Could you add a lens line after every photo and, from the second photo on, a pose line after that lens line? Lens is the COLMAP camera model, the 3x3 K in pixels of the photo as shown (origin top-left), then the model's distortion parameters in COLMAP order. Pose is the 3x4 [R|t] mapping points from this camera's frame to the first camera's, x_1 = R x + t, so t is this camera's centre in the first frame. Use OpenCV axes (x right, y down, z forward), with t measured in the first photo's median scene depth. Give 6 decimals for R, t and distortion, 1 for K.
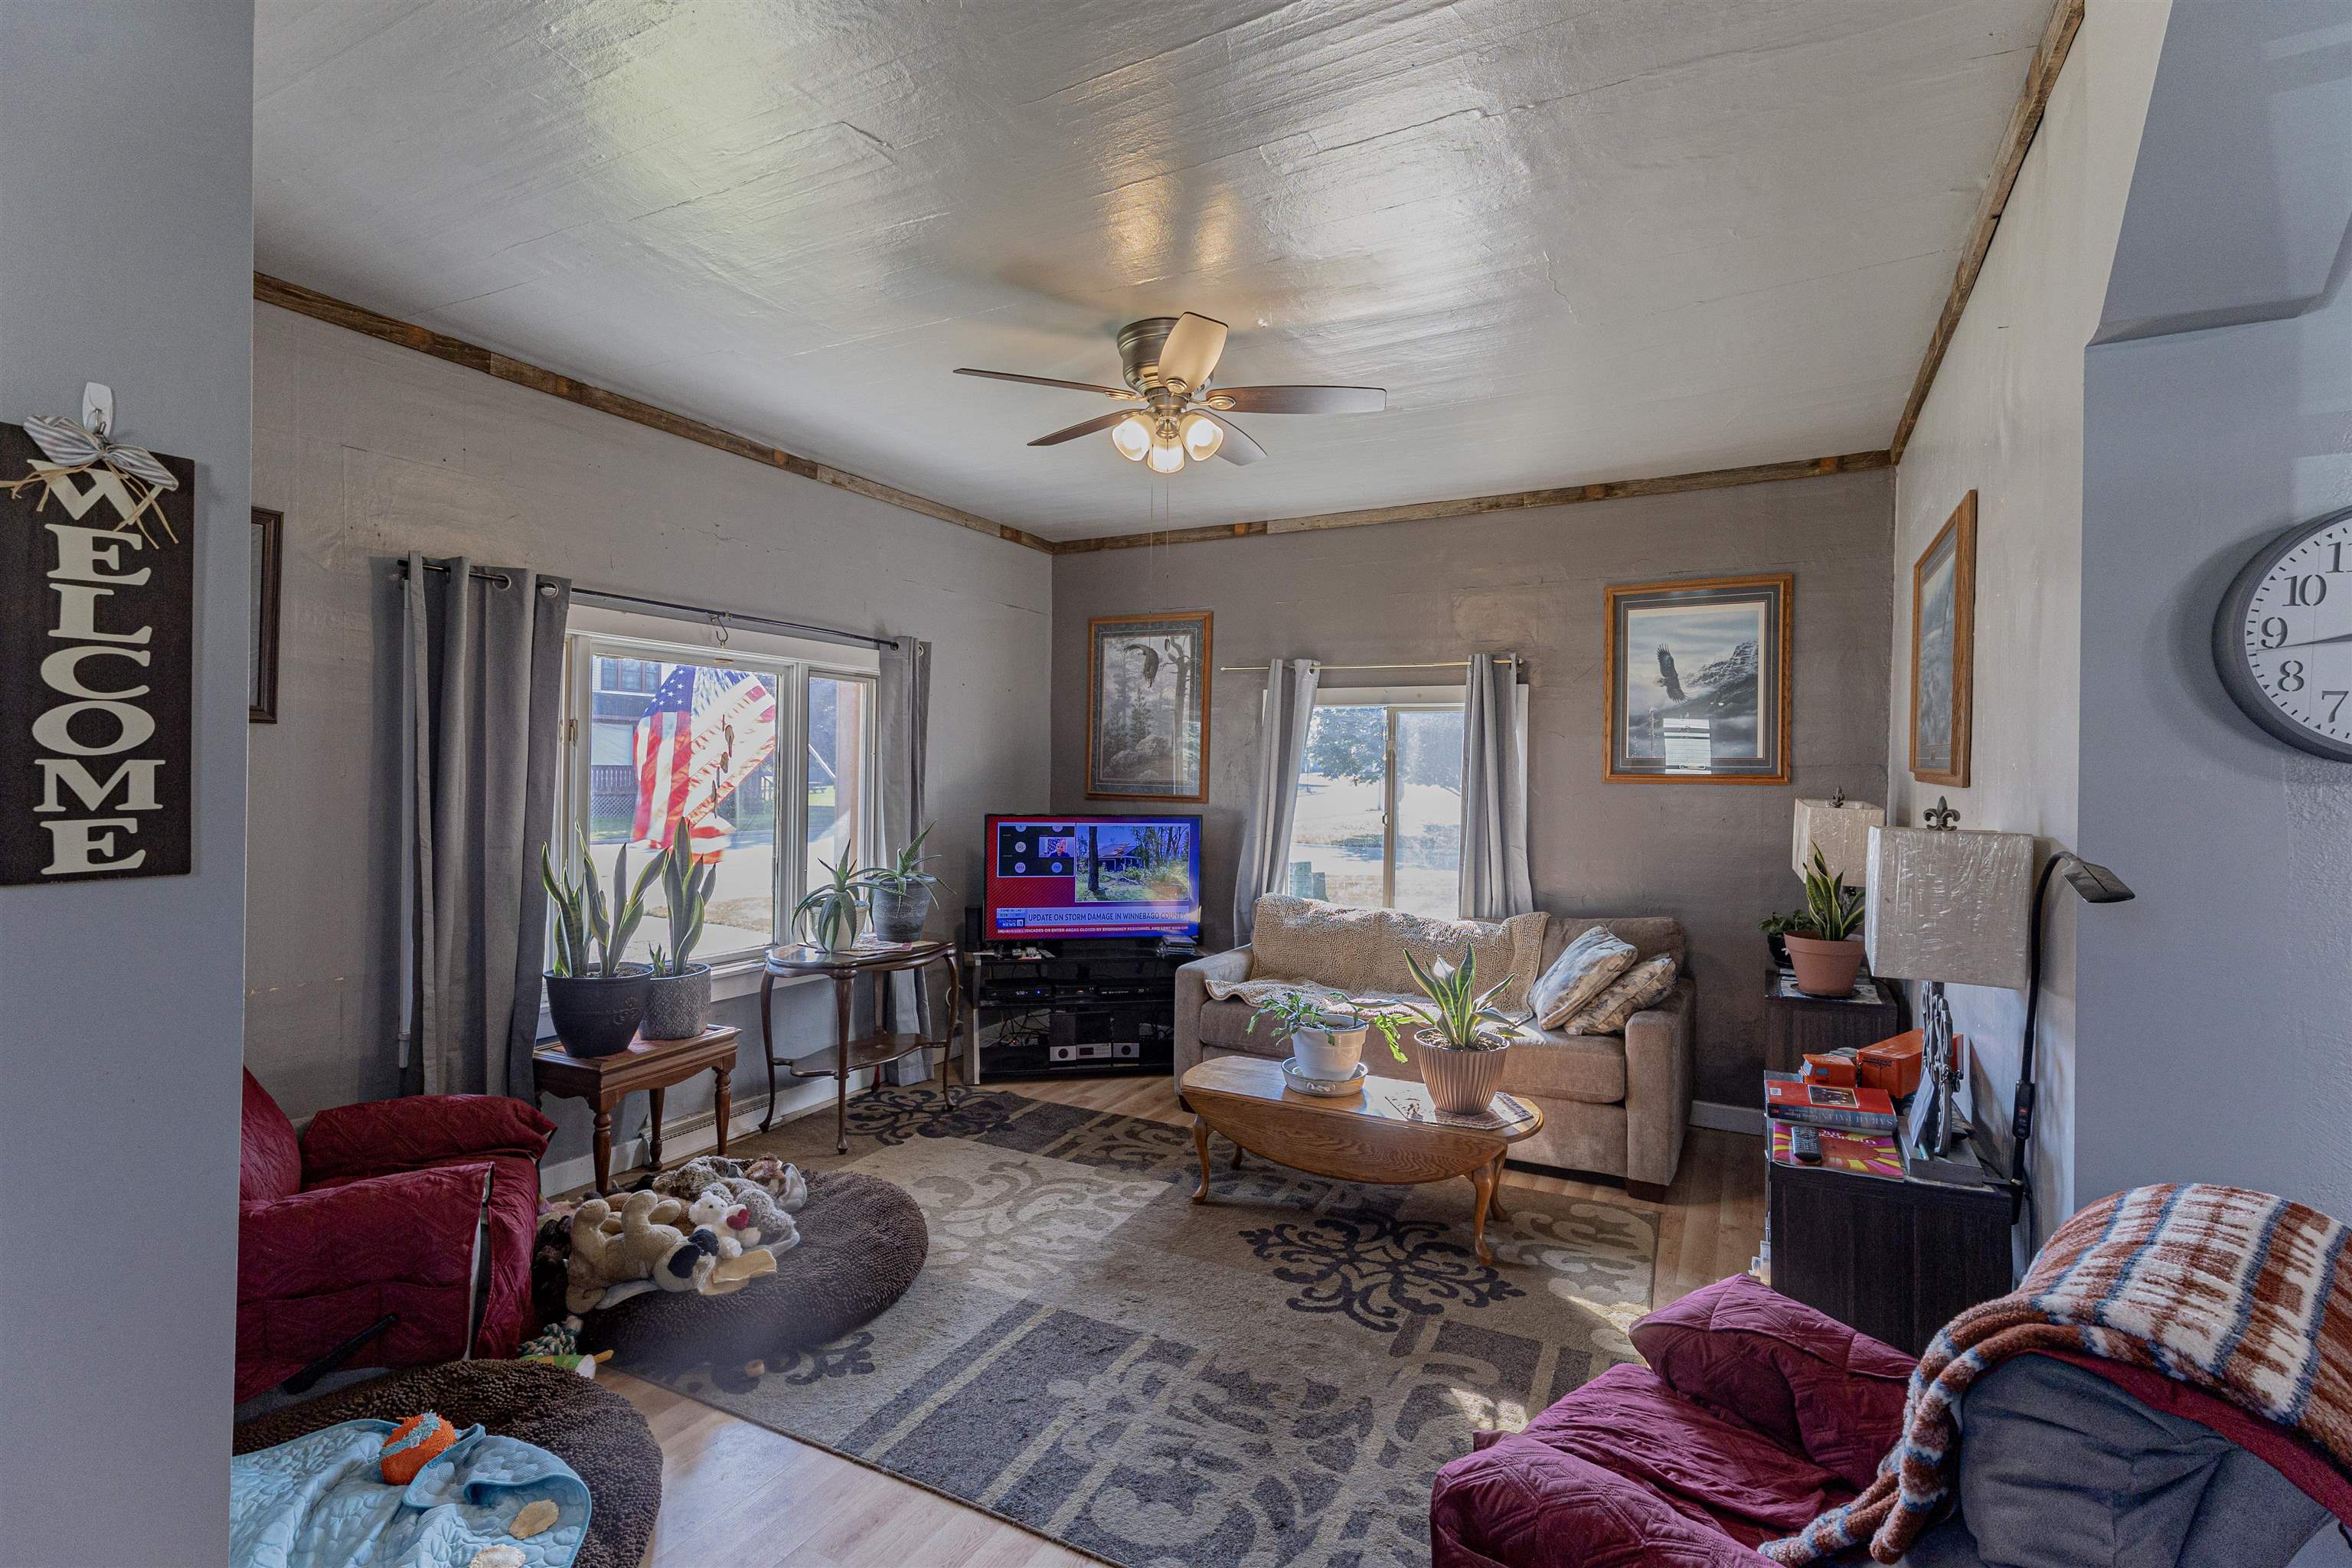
lens RADIAL K [[1070.8, 0, 1177.5], [0, 1070.8, 780.2], [0, 0, 1]] dist [0.008300, -0.001885]
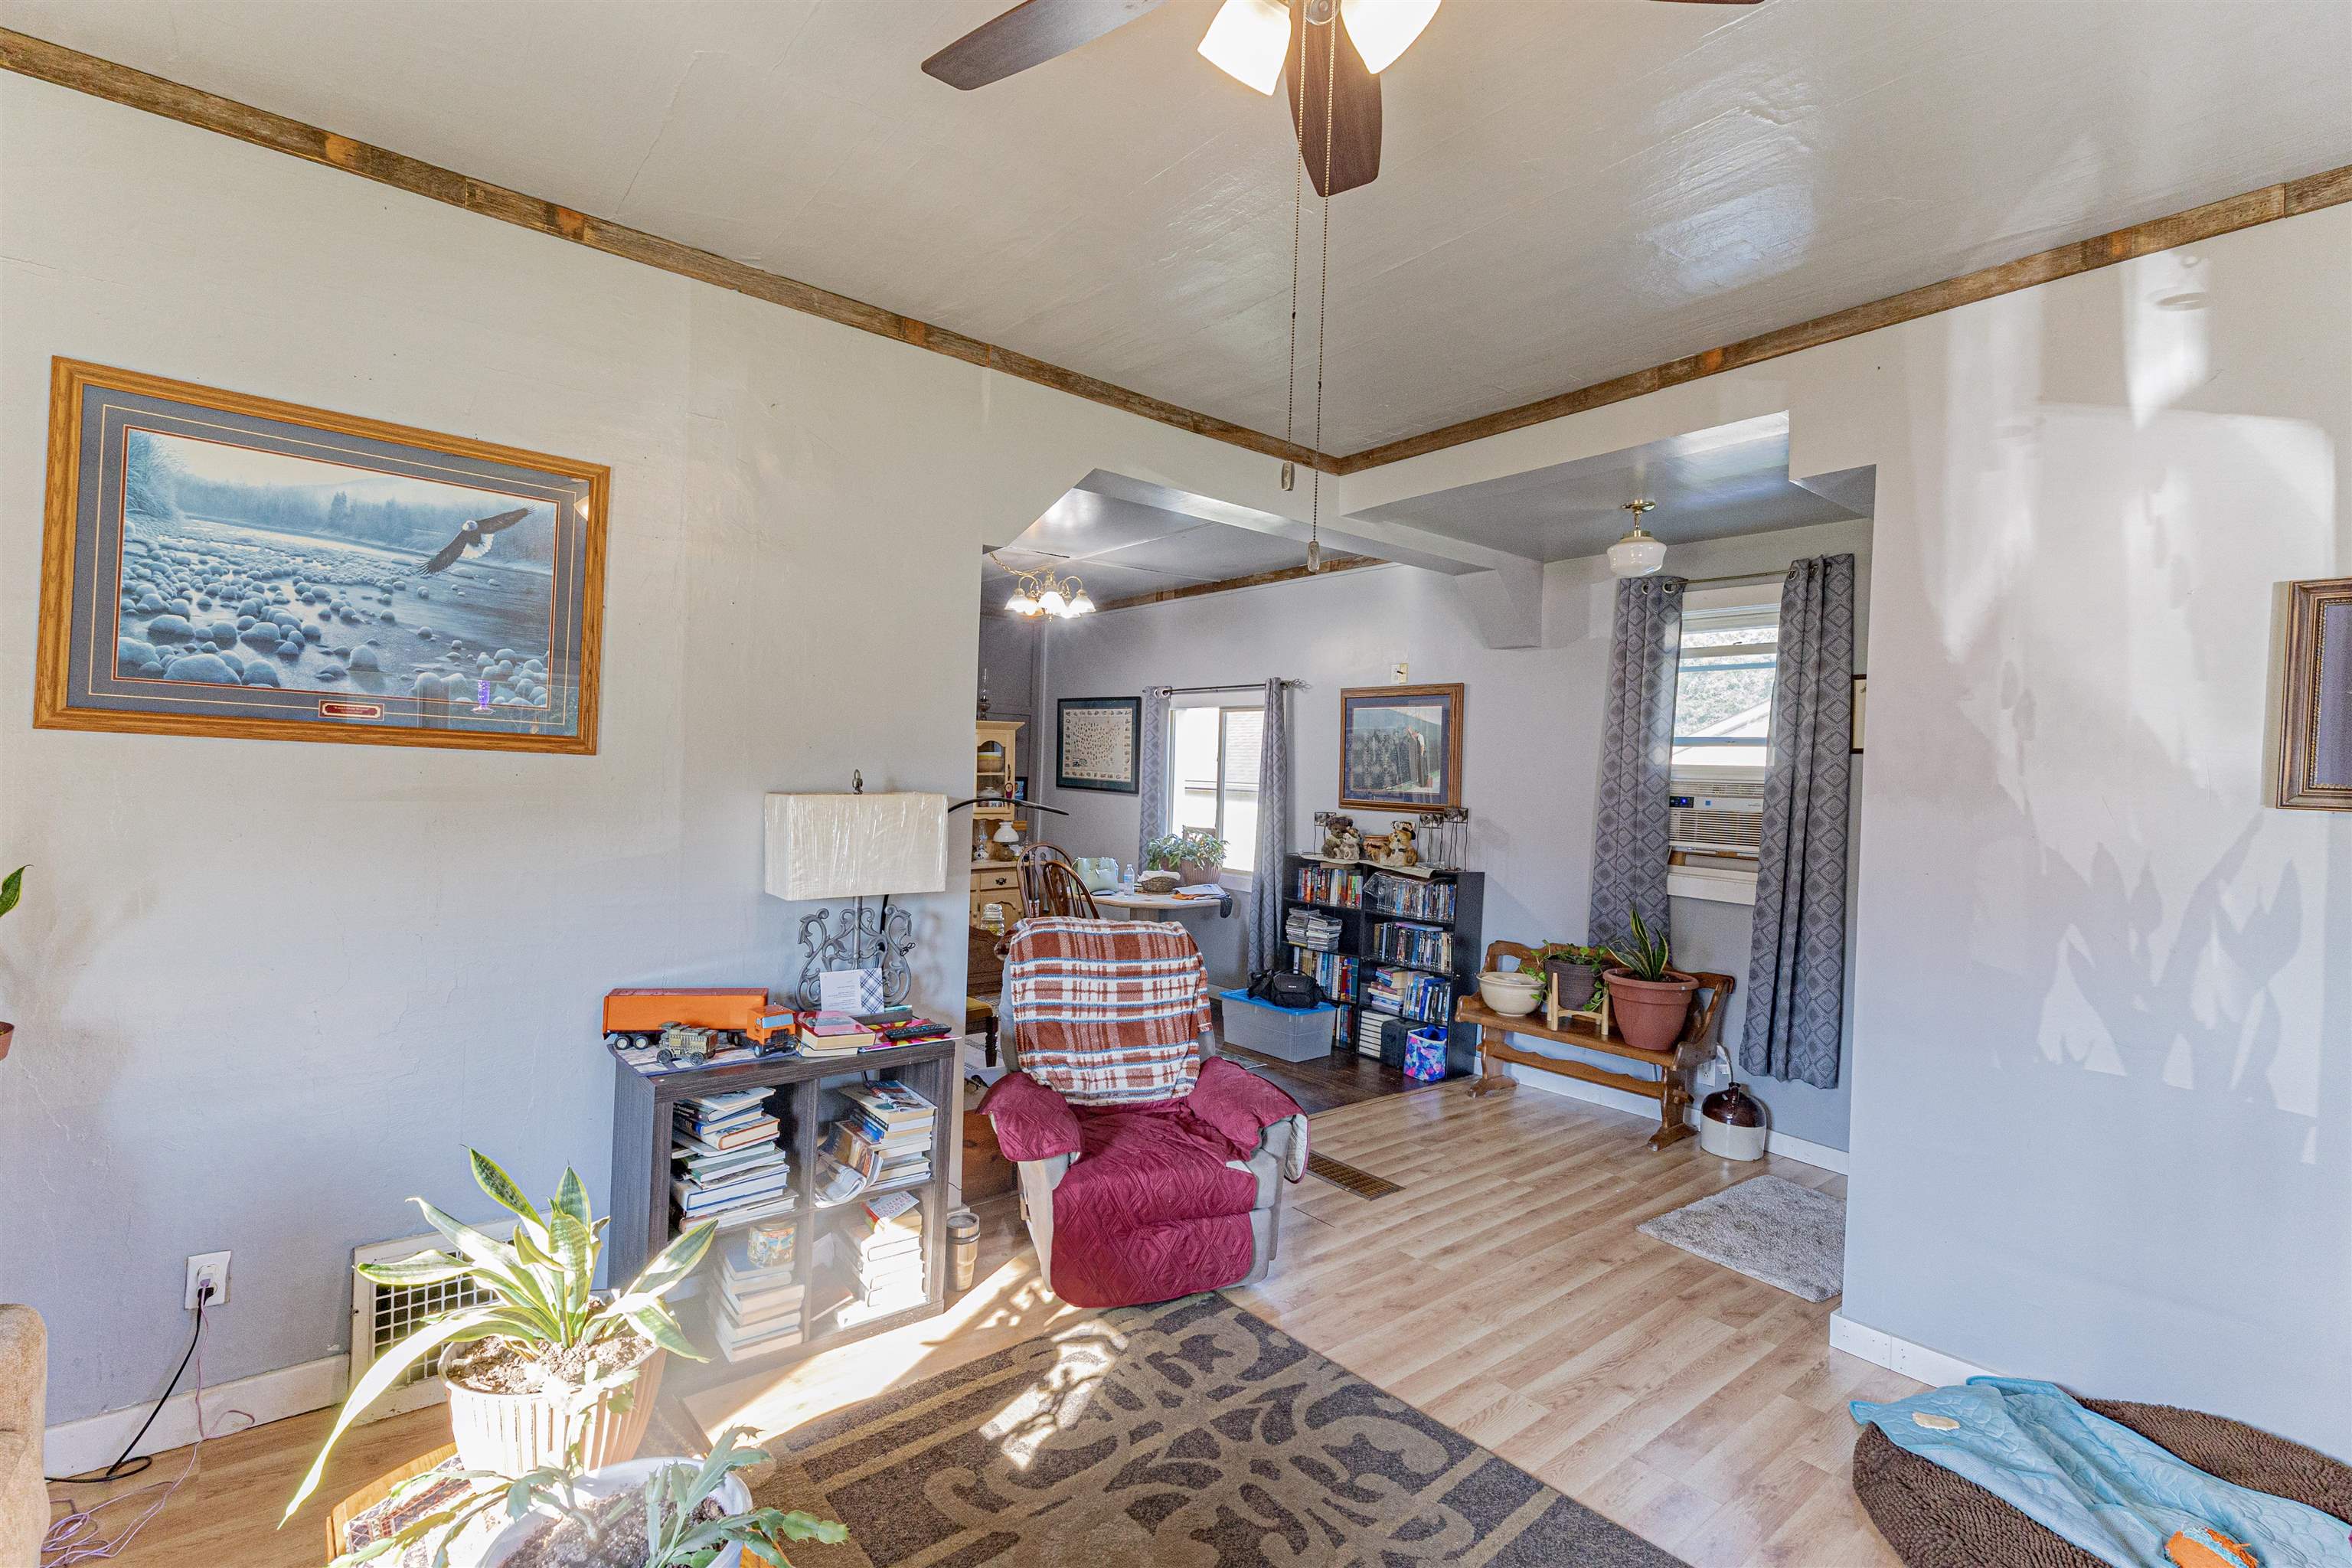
lens RADIAL K [[1070.8, 0, 1173.3], [0, 1070.8, 783.3], [0, 0, 1]] dist [0.008300, -0.001885]
pose [[-0.923591, -0.052942, 0.379706, -0.190043], [-0.053062, 0.998540, 0.010158, -0.004006], [-0.379690, -0.010766, -0.925051, 2.000133]]
